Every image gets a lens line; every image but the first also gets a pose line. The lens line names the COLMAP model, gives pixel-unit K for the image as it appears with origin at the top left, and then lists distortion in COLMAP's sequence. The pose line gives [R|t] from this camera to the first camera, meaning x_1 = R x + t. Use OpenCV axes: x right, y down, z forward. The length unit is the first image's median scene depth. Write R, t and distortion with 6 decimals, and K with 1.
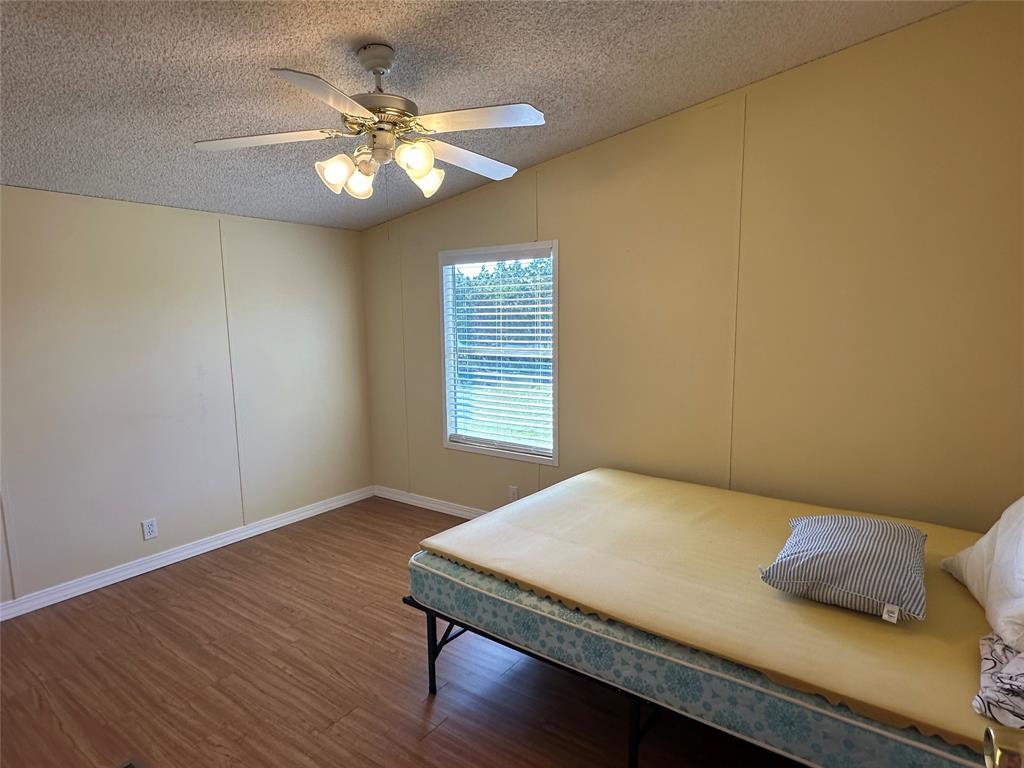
lens RADIAL K [[559.0, 0, 512.0], [0, 559.0, 384.0], [0, 0, 1]] dist [-0.003166, -0.000253]
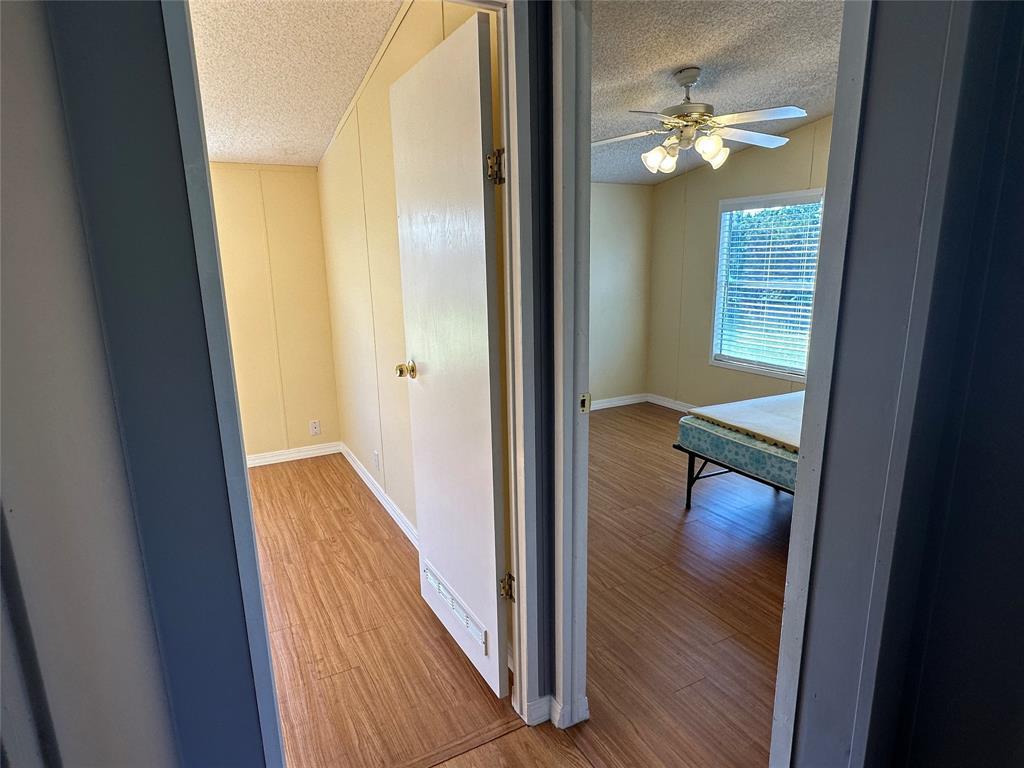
lens RADIAL K [[559.0, 0, 512.0], [0, 559.0, 384.0], [0, 0, 1]] dist [-0.003166, -0.000253]
pose [[0.893620, 0.096469, -0.438335, 0.063575], [-0.051486, 0.992214, 0.113404, 0.075798], [0.445863, -0.078772, 0.891629, -0.545738]]
